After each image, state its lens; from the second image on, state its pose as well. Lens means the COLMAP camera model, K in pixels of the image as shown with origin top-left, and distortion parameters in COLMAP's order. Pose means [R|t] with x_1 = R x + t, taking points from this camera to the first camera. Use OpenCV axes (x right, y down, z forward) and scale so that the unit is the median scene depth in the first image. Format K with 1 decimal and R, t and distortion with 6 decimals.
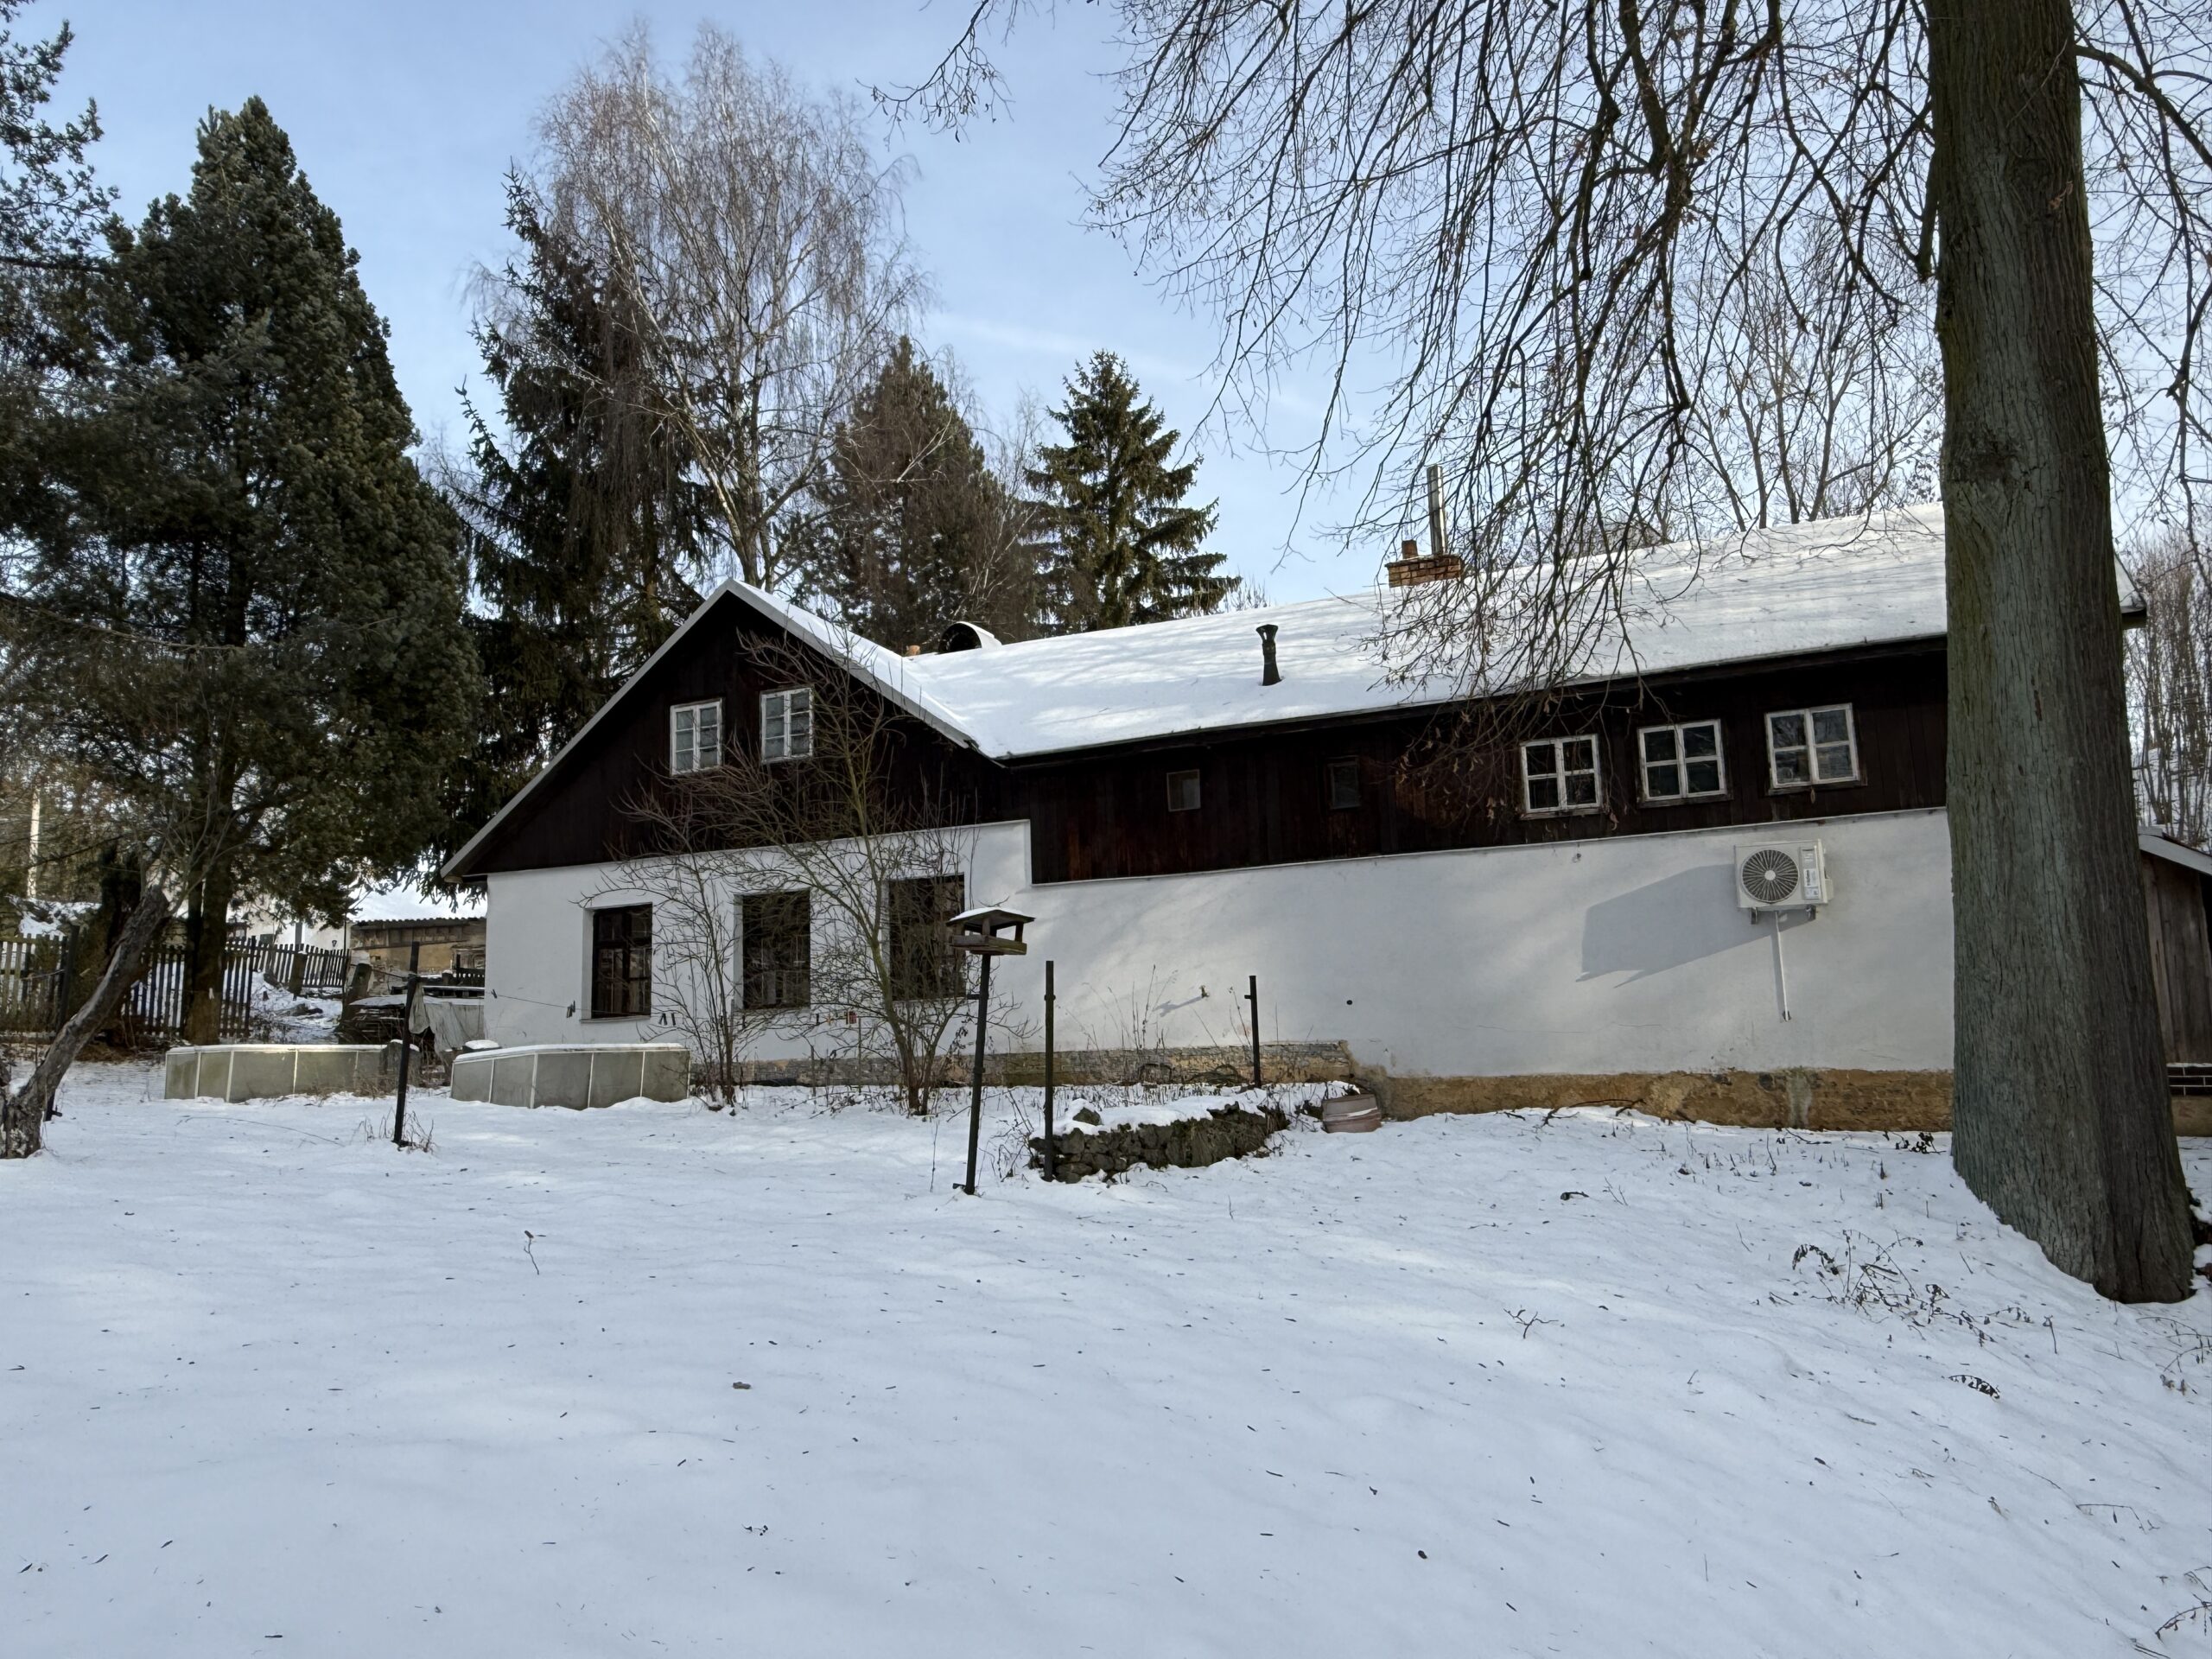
lens RADIAL K [[1556.4, 0, 1106.0], [0, 1556.4, 829.5], [0, 0, 1]] dist [0.008546, 0.001102]
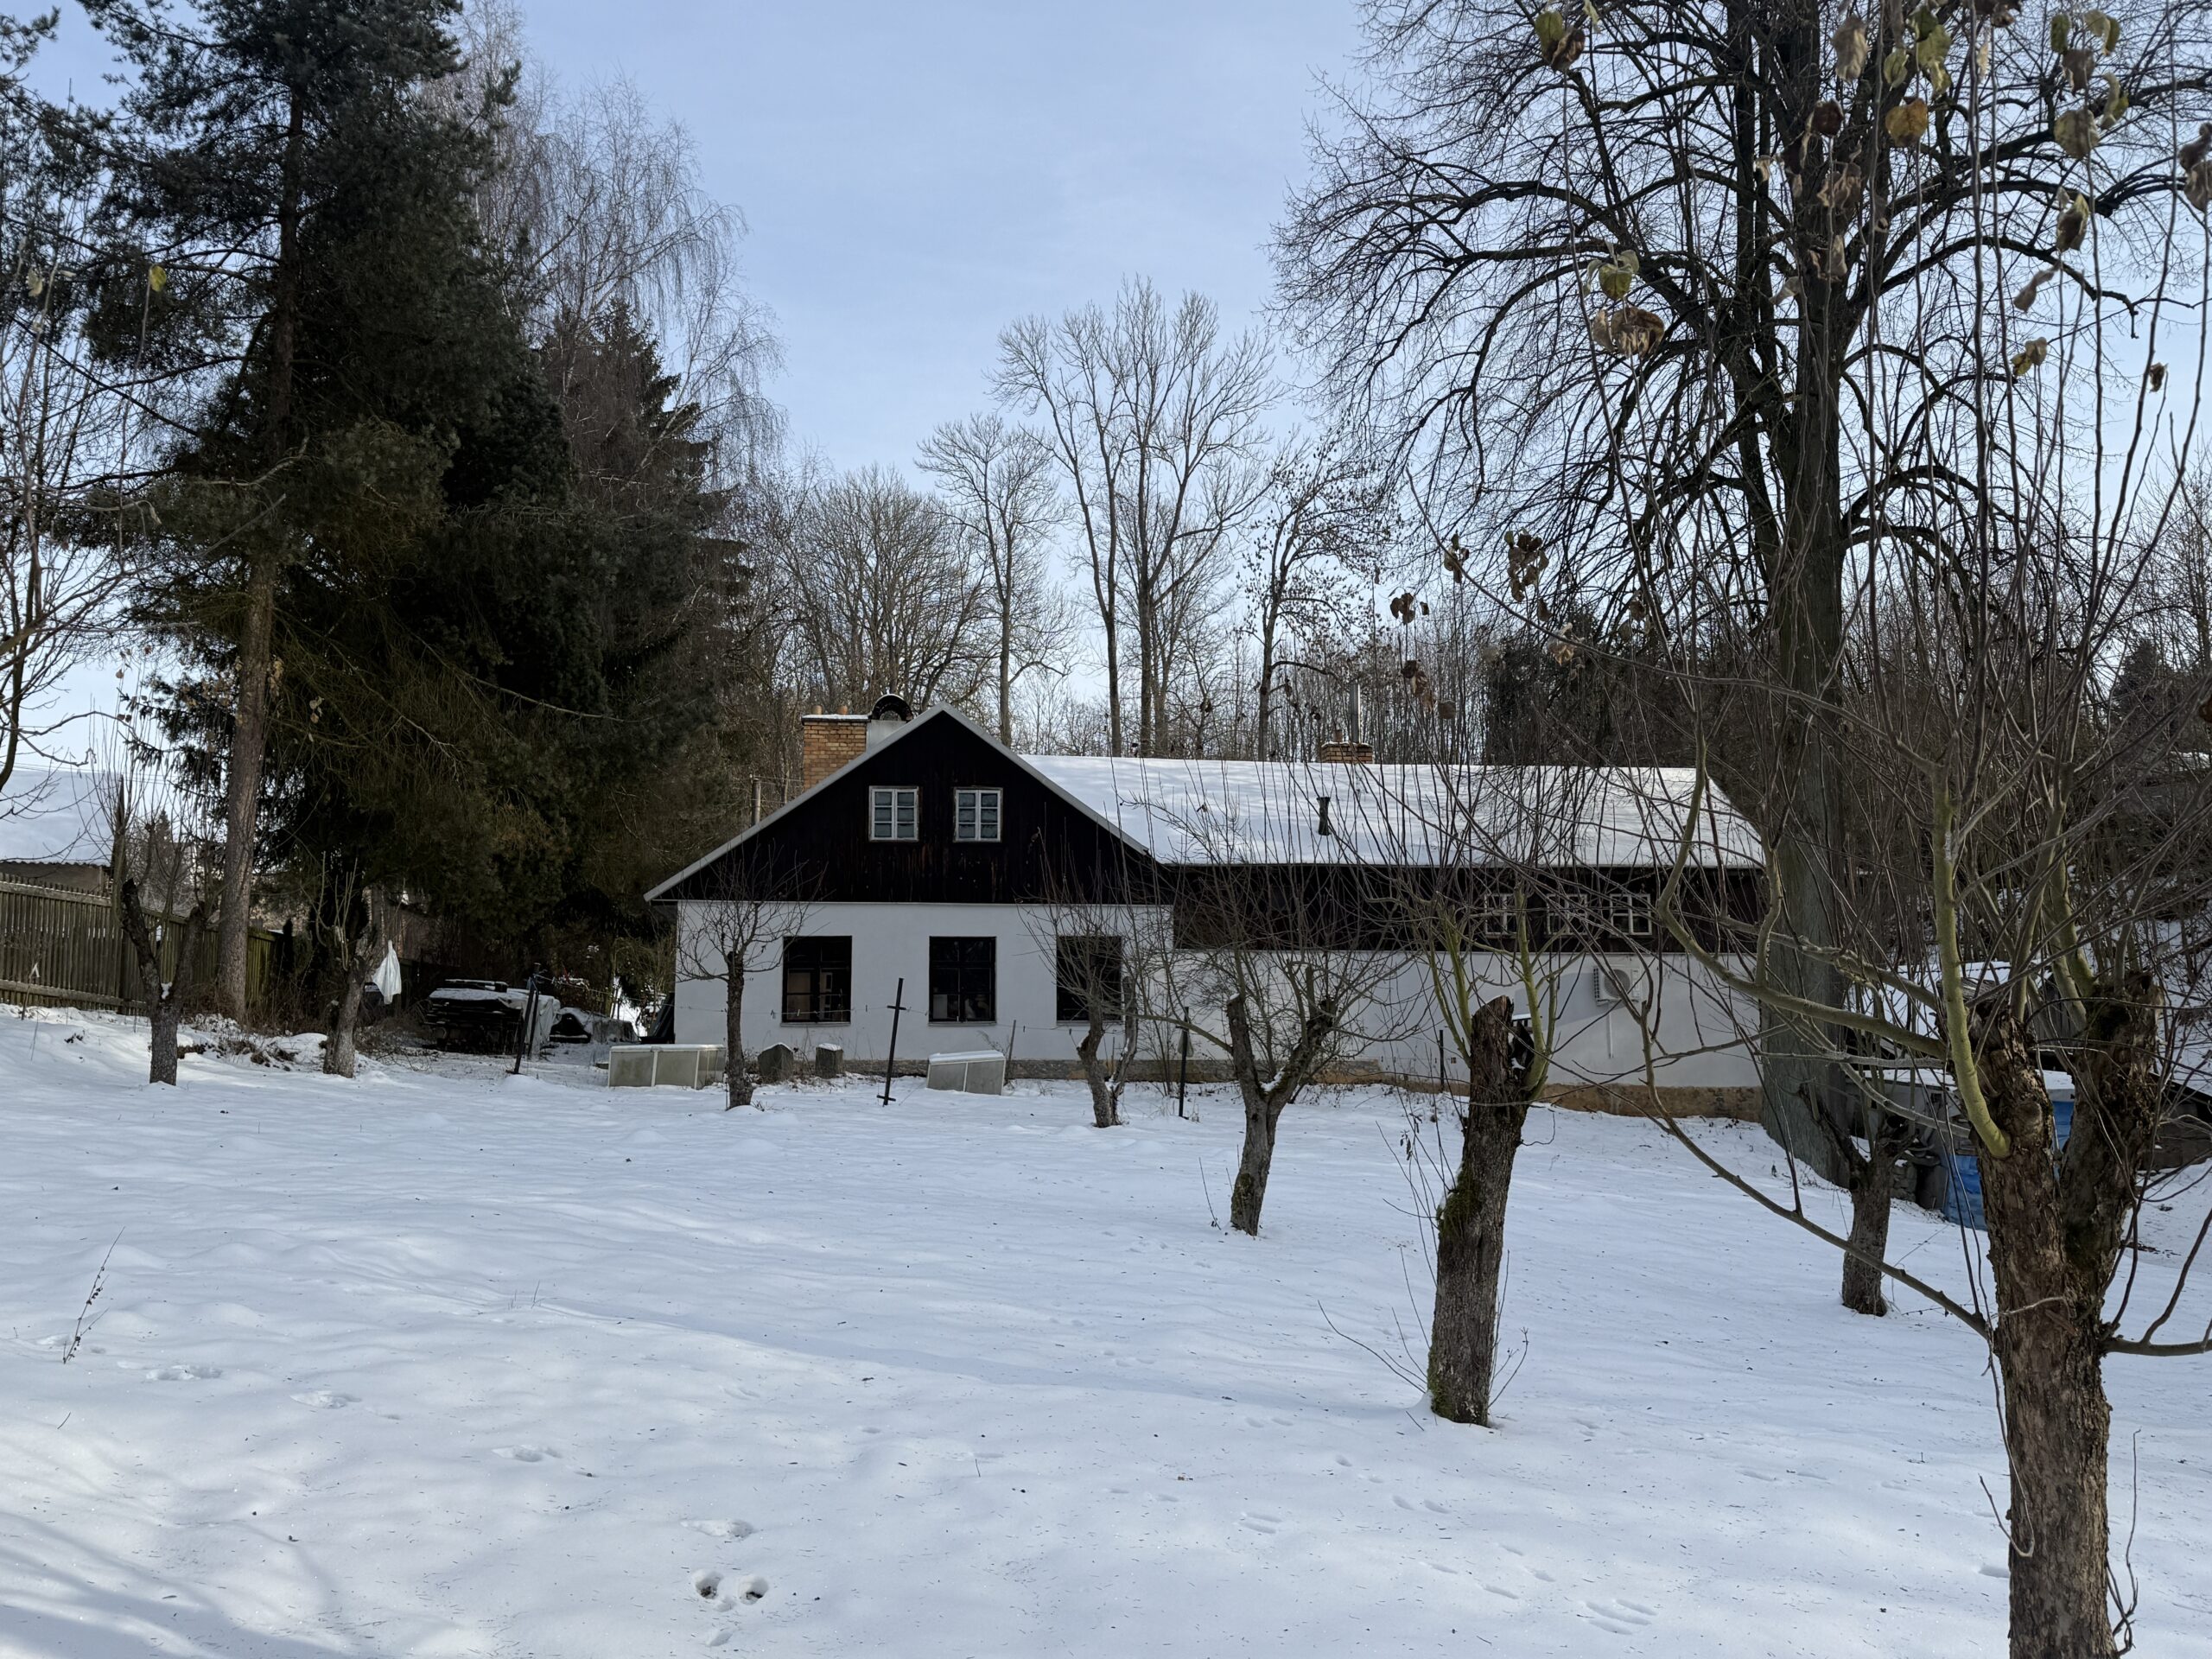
lens RADIAL K [[1801.6, 0, 1106.0], [0, 1801.6, 829.5], [0, 0, 1]] dist [0.082047, 0.000482]
pose [[0.851843, 0.085583, 0.516758, -0.939469], [-0.106496, 0.994253, 0.010889, -0.085046], [-0.512857, -0.064309, 0.856062, -0.423925]]
